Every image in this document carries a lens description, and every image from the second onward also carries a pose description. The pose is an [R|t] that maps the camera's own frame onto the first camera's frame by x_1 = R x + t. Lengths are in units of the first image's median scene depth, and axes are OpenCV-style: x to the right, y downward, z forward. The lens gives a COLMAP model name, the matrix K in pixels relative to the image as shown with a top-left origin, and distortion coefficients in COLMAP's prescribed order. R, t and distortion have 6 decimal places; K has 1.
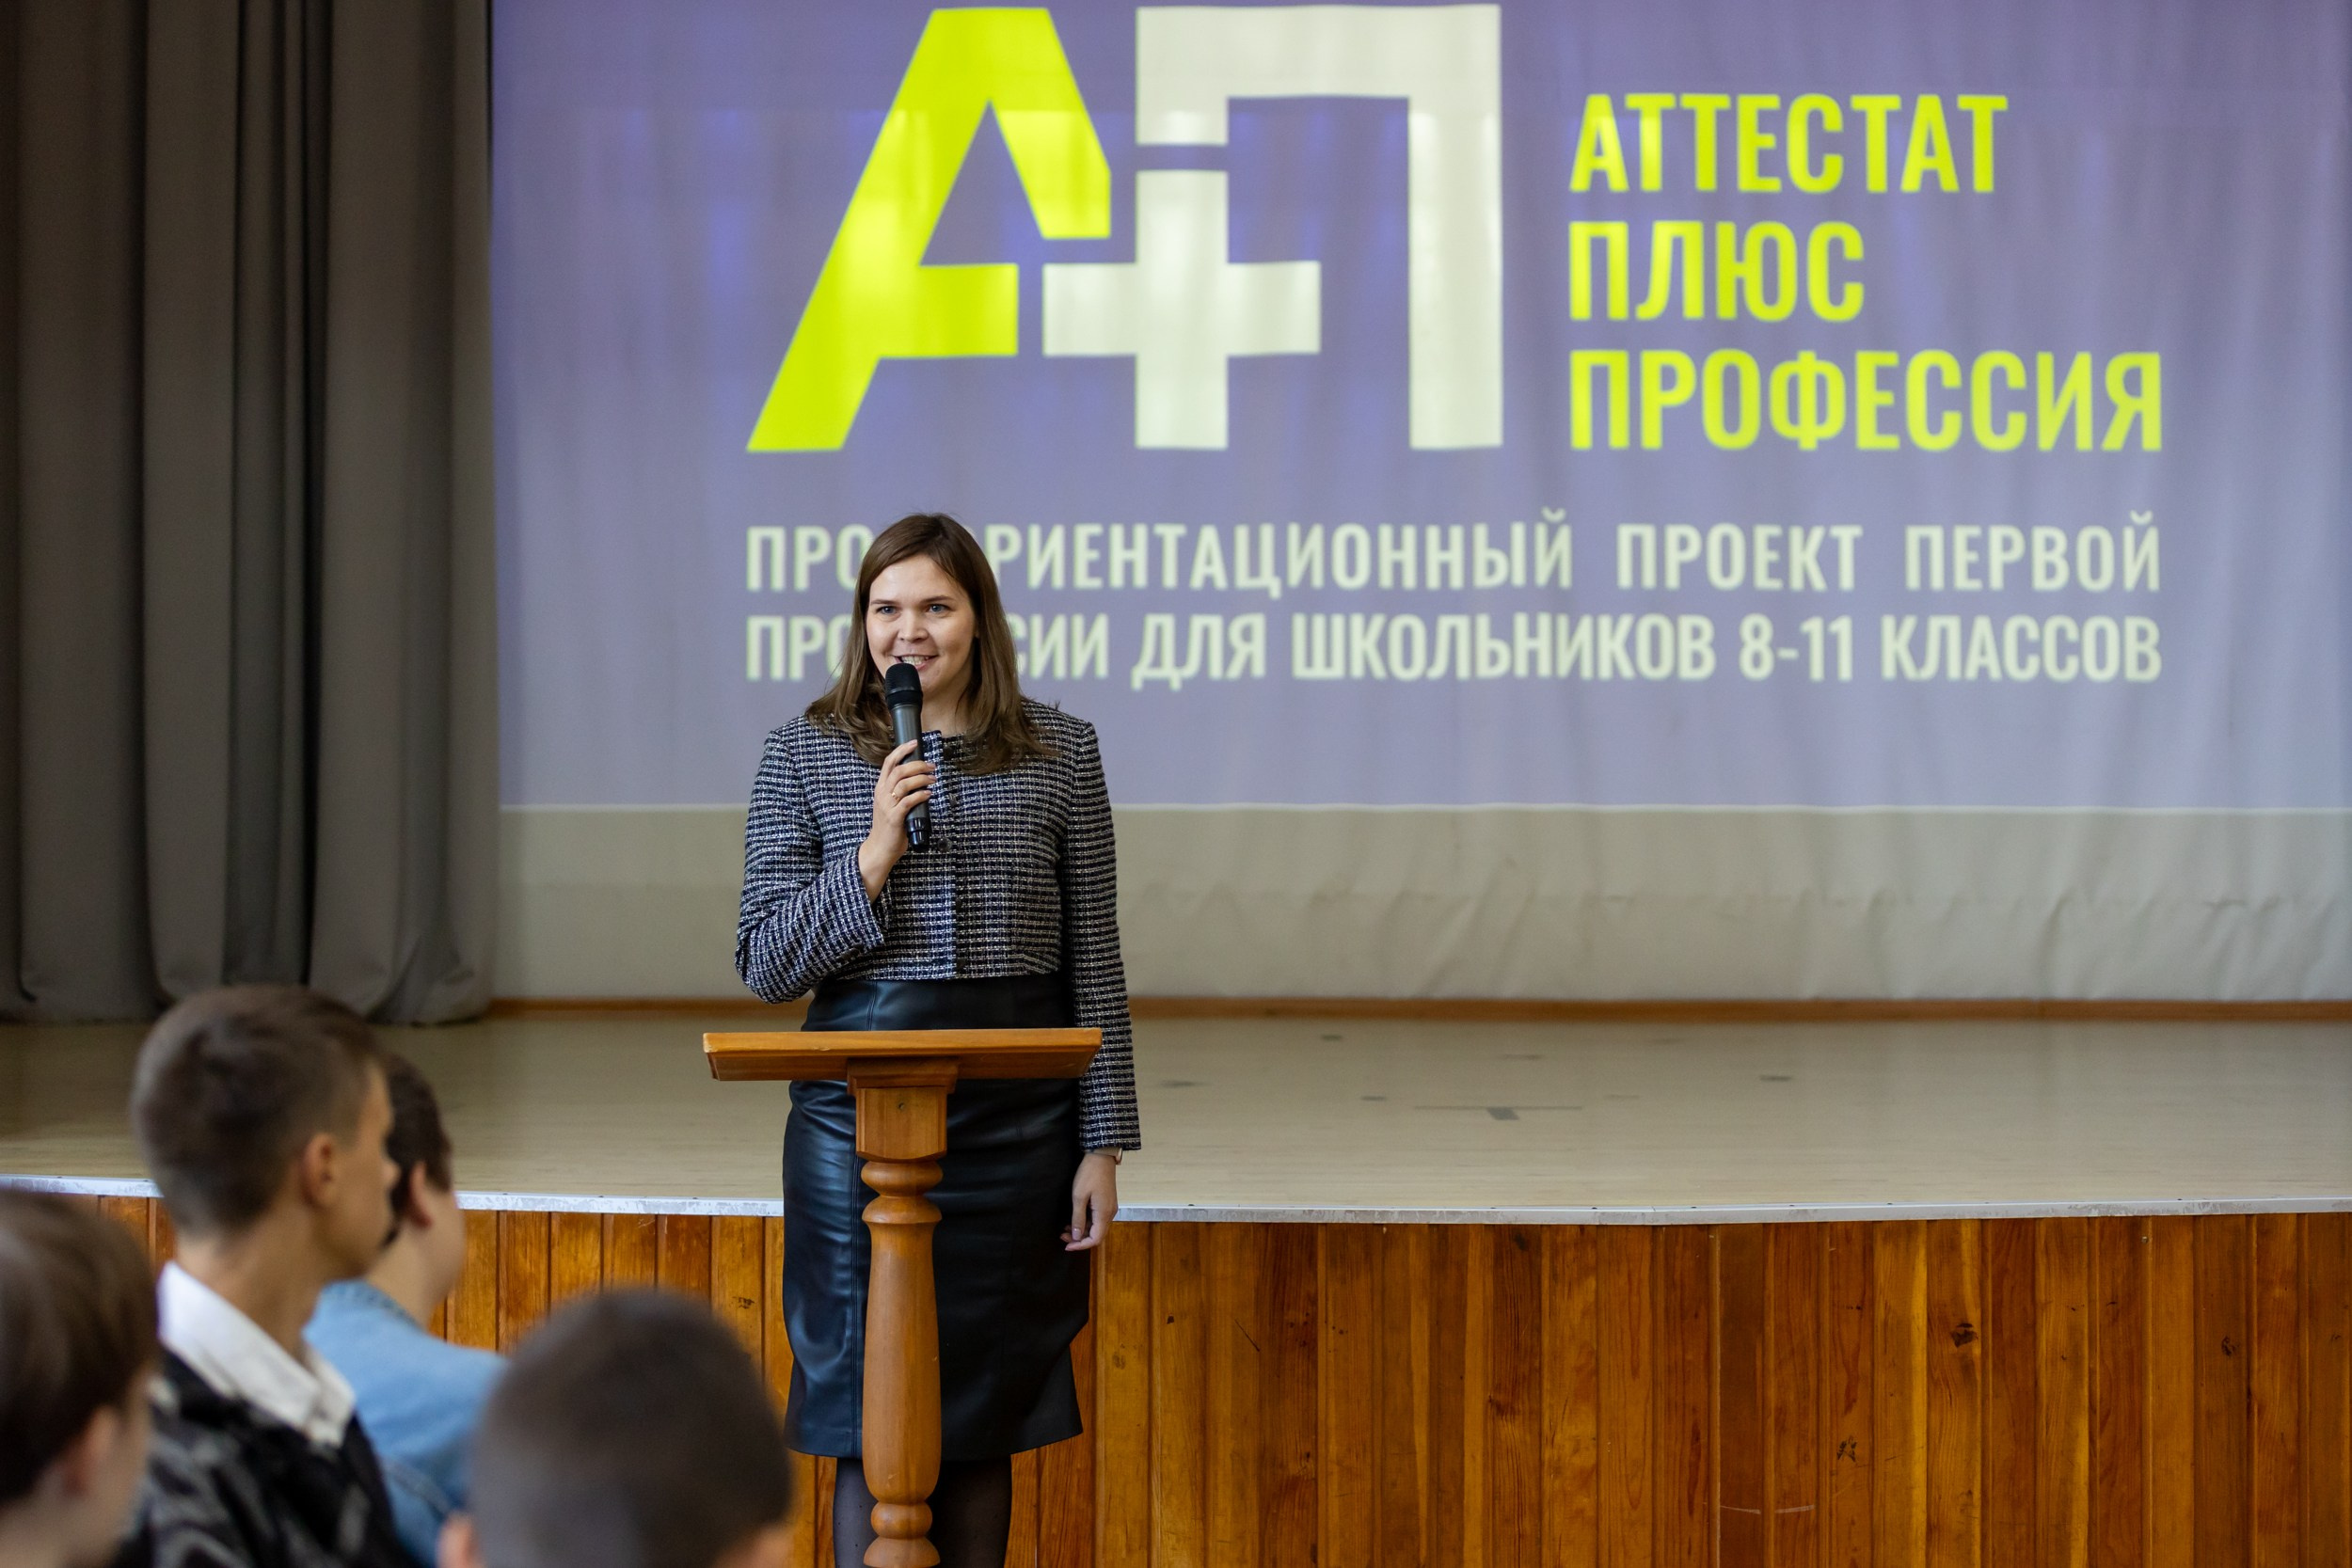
lens RADIAL K [[4958.3, 0, 1184.2], [0, 4958.3, 786.9], [0, 0, 1]] dist [-0.180864, 0.841606]
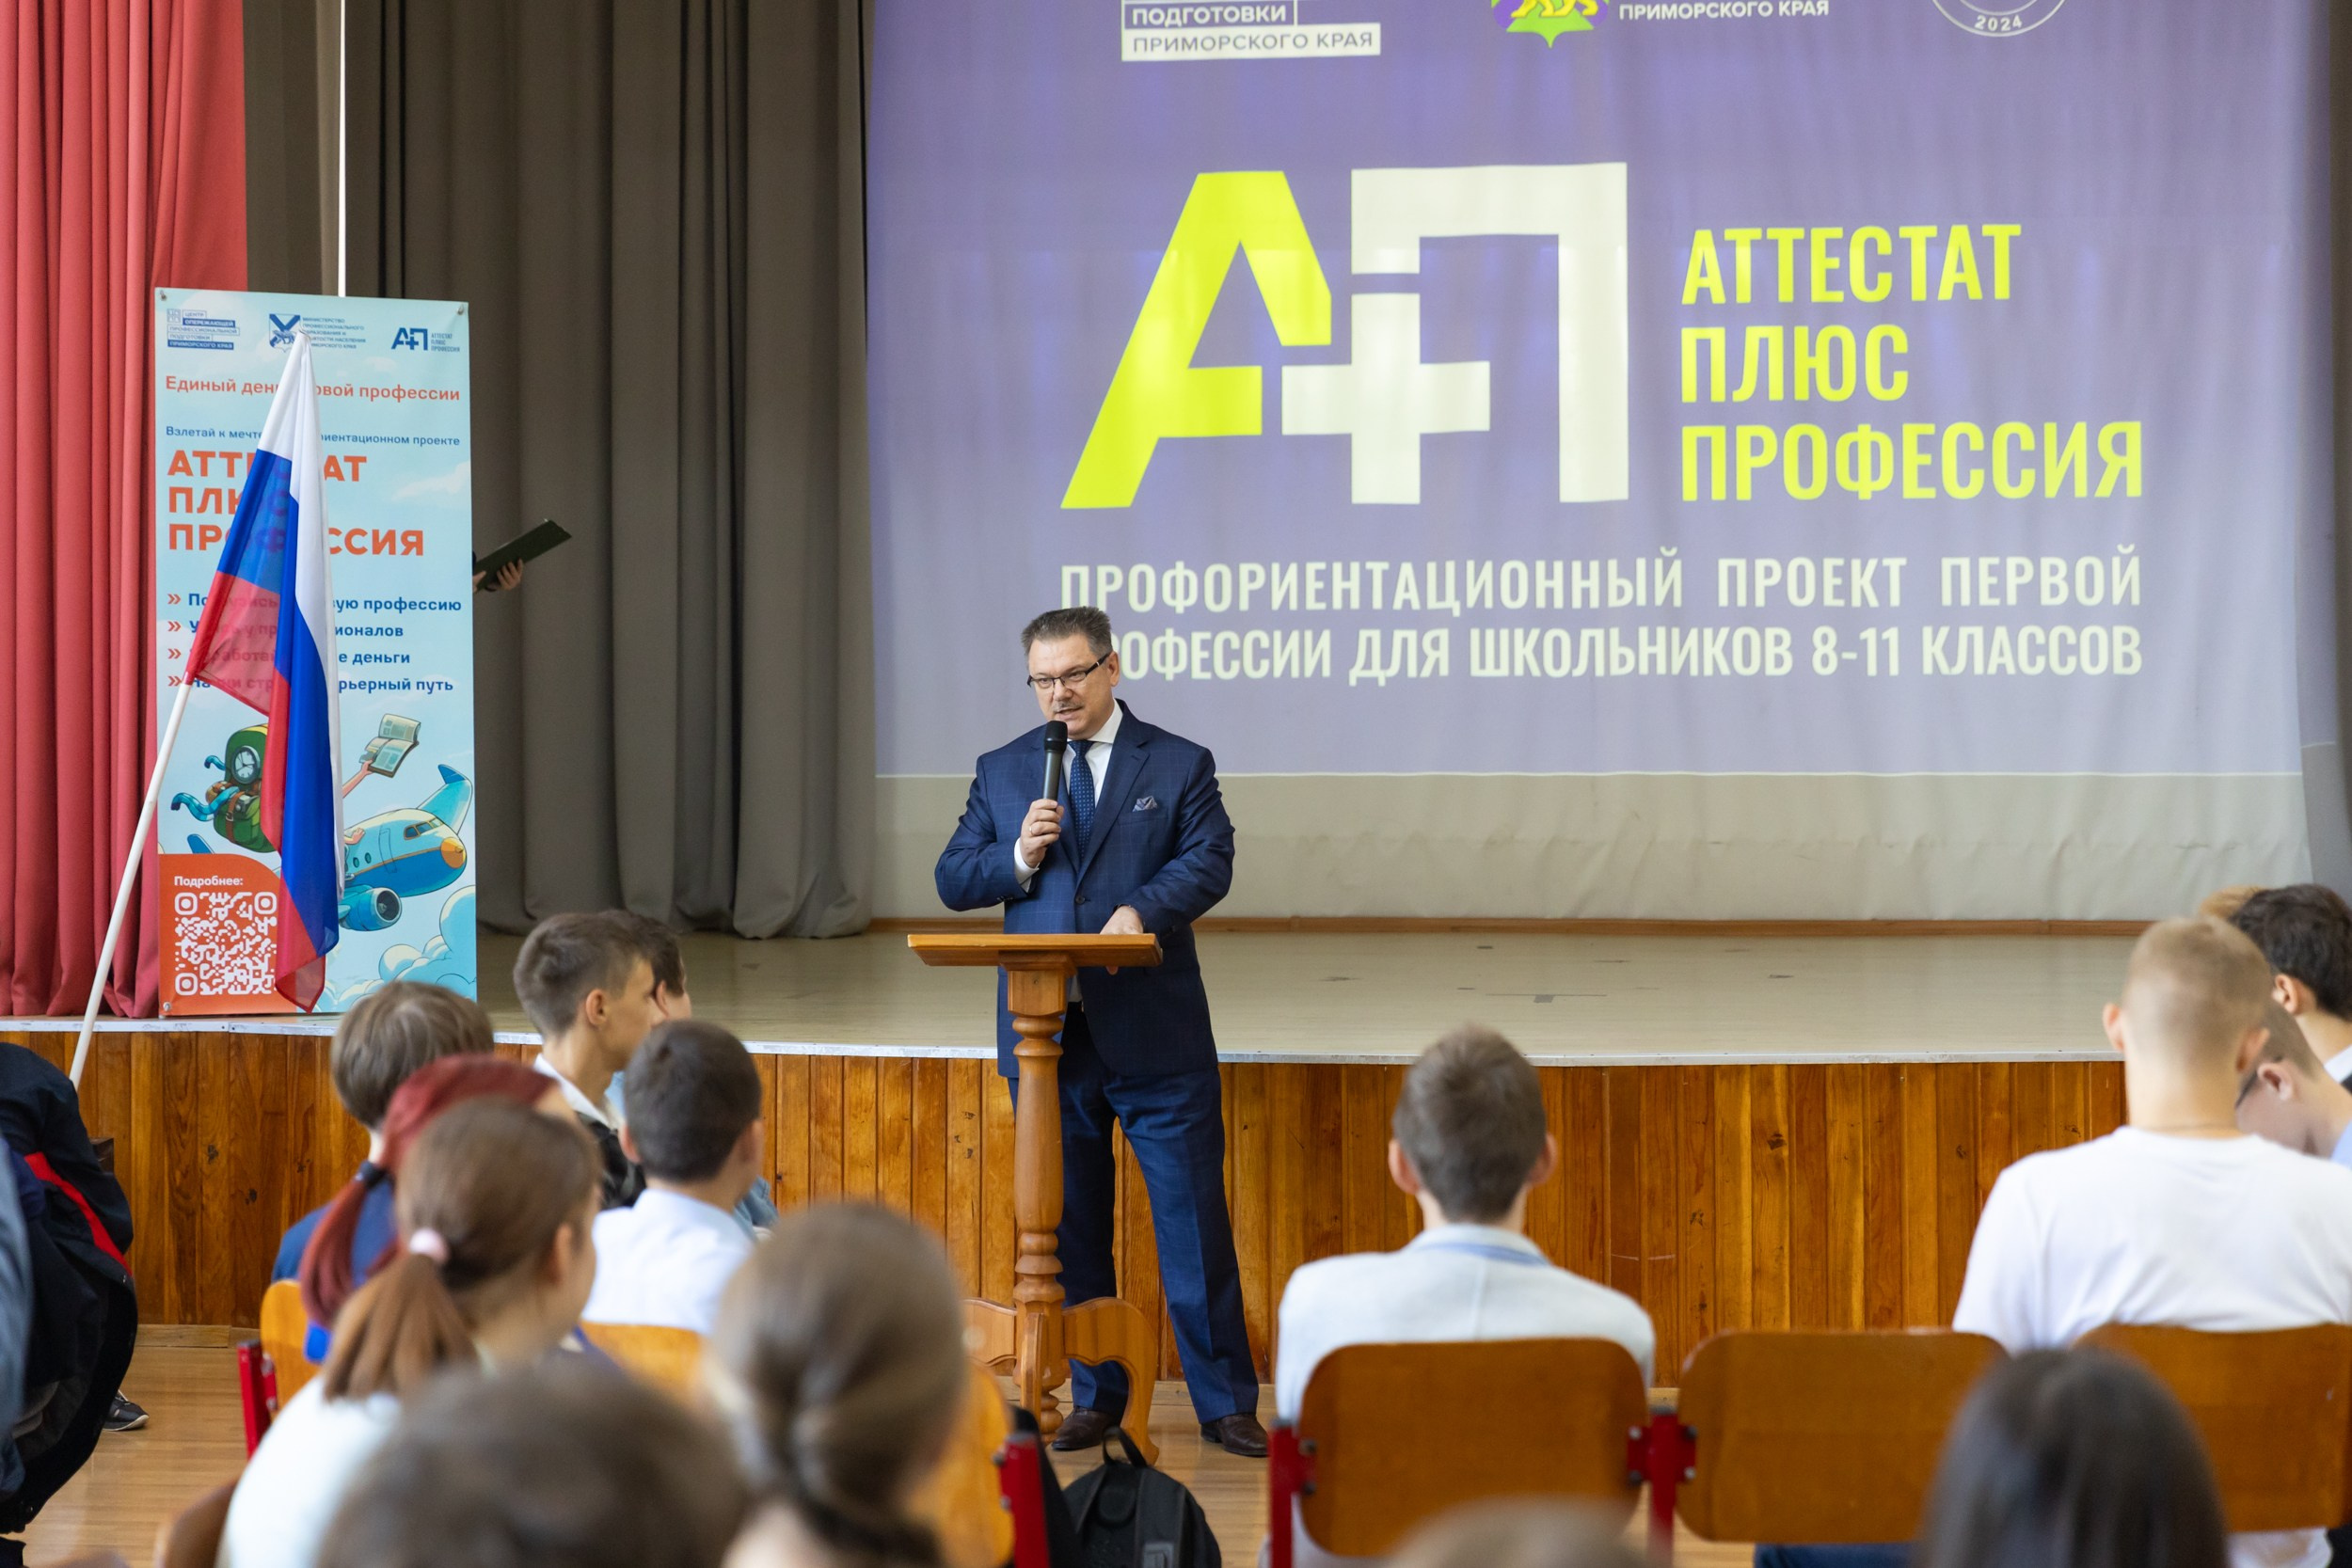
lens RADIAL K [[4634.7, 0, 1167.7], [0, 4634.7, 795.6], [0, 0, 1]] dist [0.034291, -0.235852]
pose [[0.994391, -0.002340, -0.105743, 0.072458], [0.003936, 0.999881, 0.014884, -0.008870], [0.105695, -0.015216, 0.994282, -0.241658]]
